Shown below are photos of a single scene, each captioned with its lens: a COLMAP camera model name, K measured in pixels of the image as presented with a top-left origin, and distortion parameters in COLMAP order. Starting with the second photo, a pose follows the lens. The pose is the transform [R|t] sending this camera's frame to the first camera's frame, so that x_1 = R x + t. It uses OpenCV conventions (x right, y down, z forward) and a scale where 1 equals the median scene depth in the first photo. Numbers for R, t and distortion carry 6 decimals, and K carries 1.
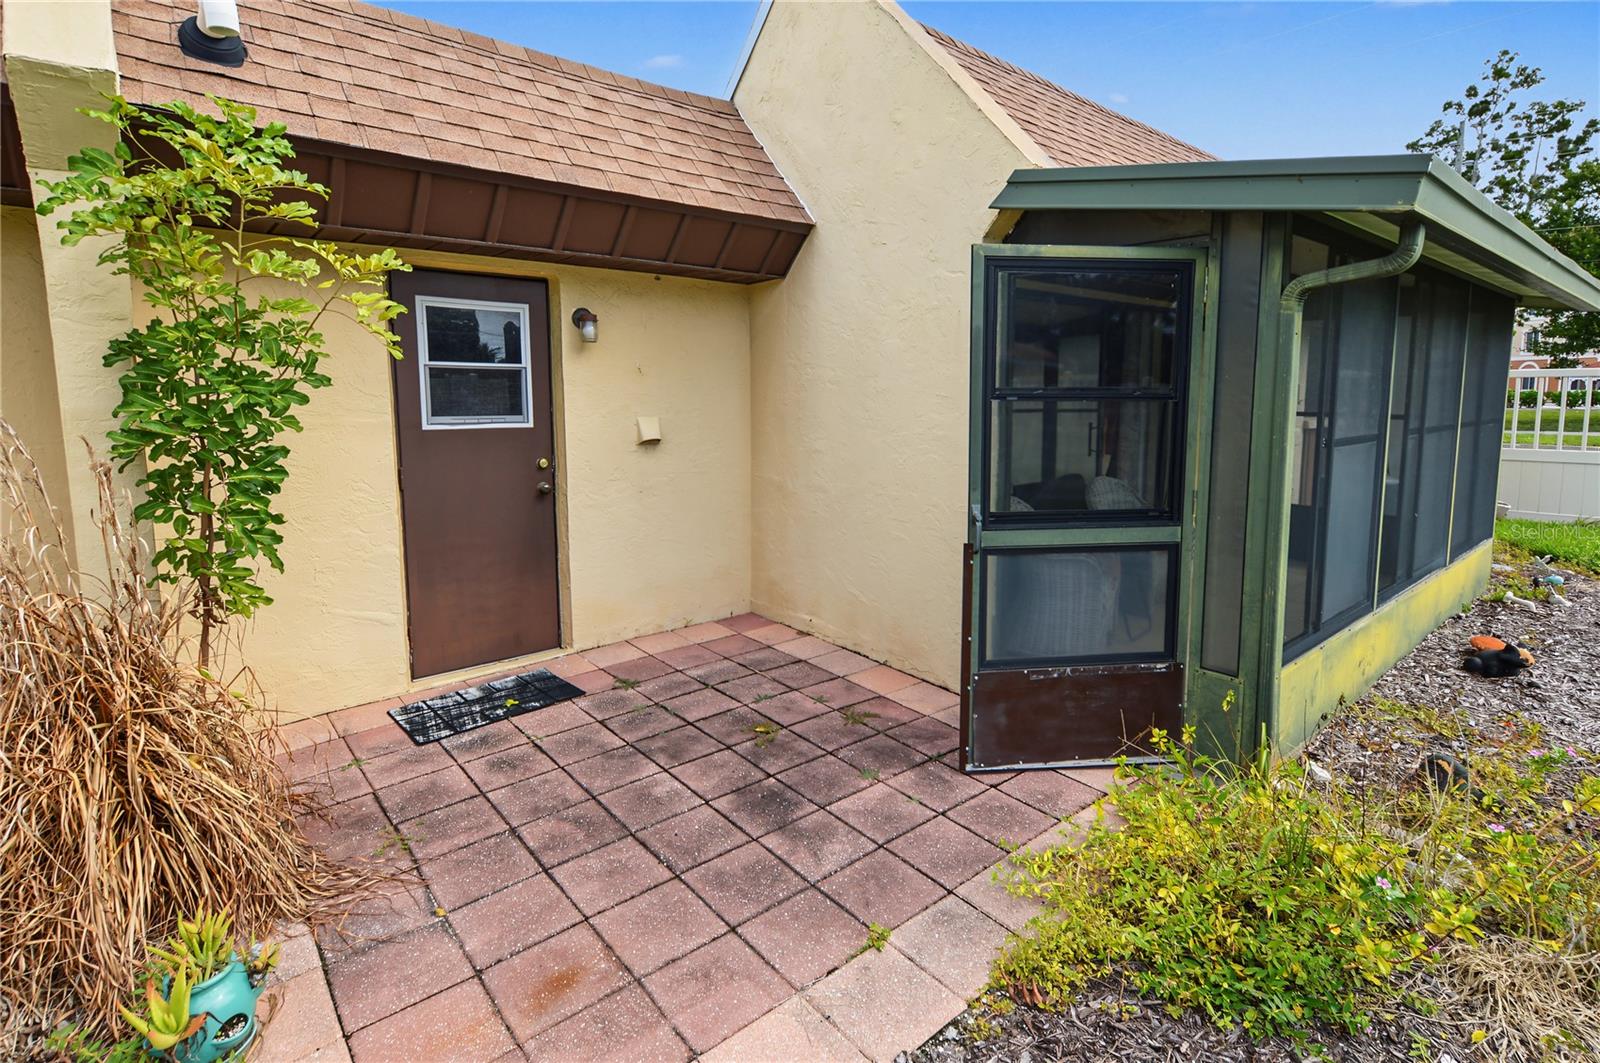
lens RADIAL K [[787.1, 0, 808.2], [0, 787.1, 505.8], [0, 0, 1]] dist [-0.018742, 0.000183]
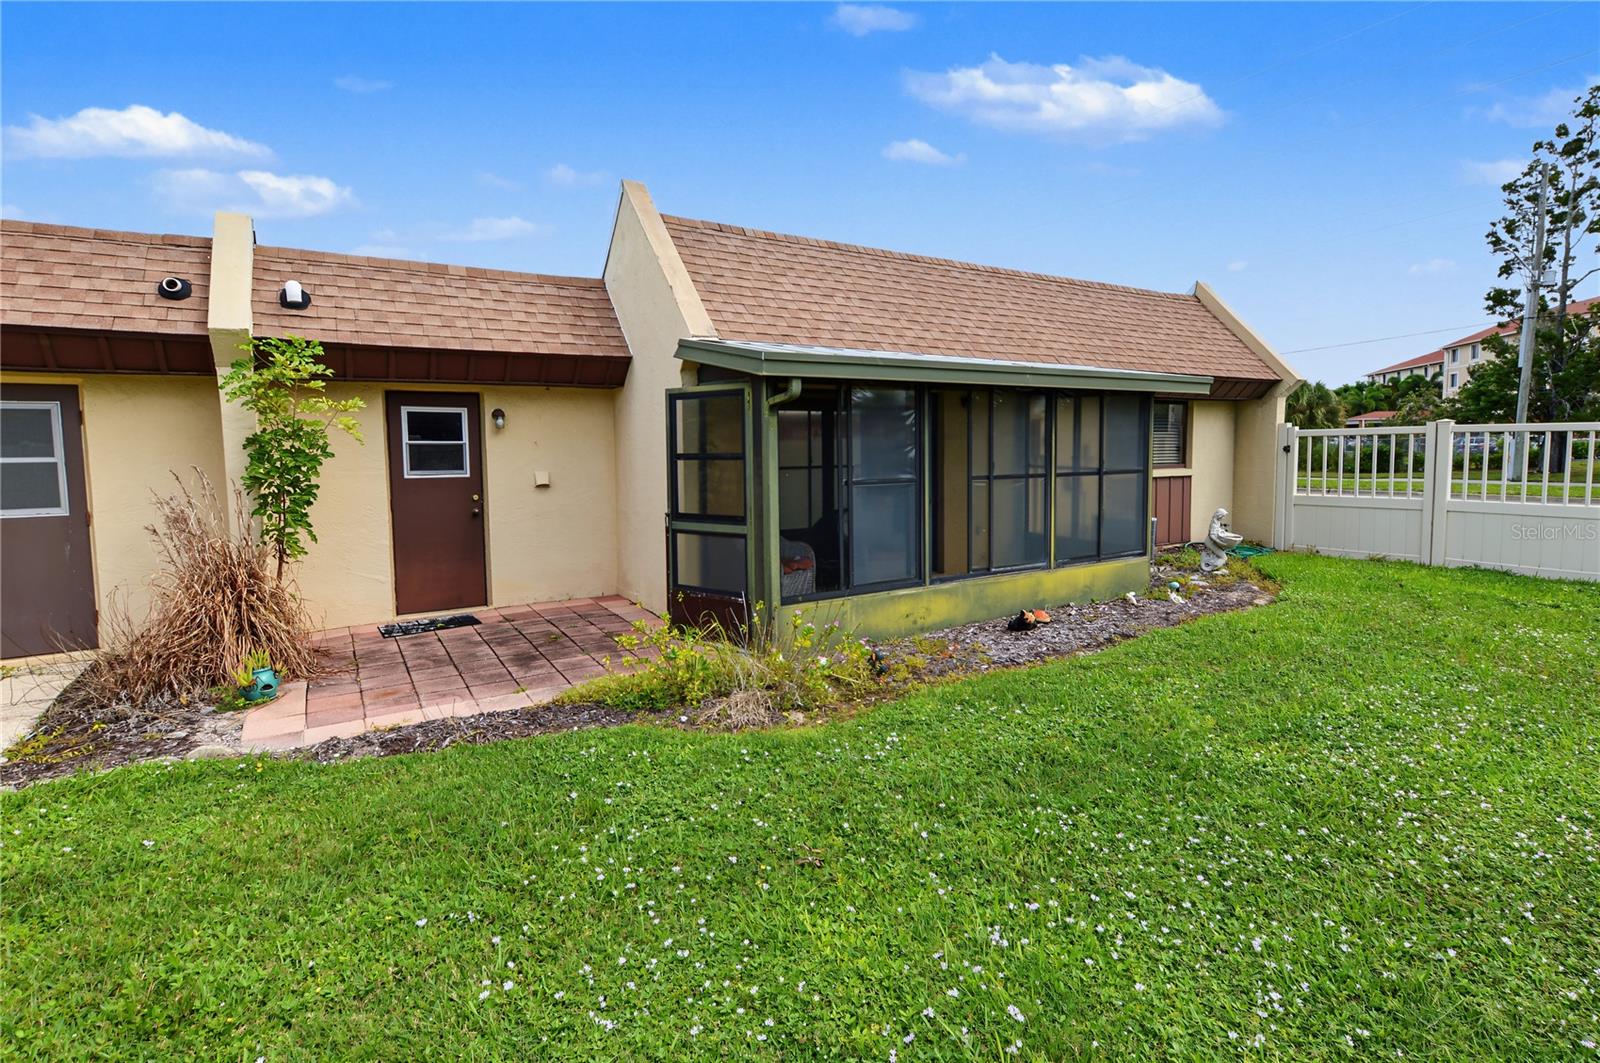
lens RADIAL K [[787.9, 0, 800.0], [0, 787.9, 531.5], [0, 0, 1]] dist [-0.015042, 0.000106]
pose [[0.988881, 0.008147, -0.148486, 0.756386], [-0.013706, 0.999241, -0.036455, 0.089573], [0.148076, 0.038084, 0.988242, -0.734292]]
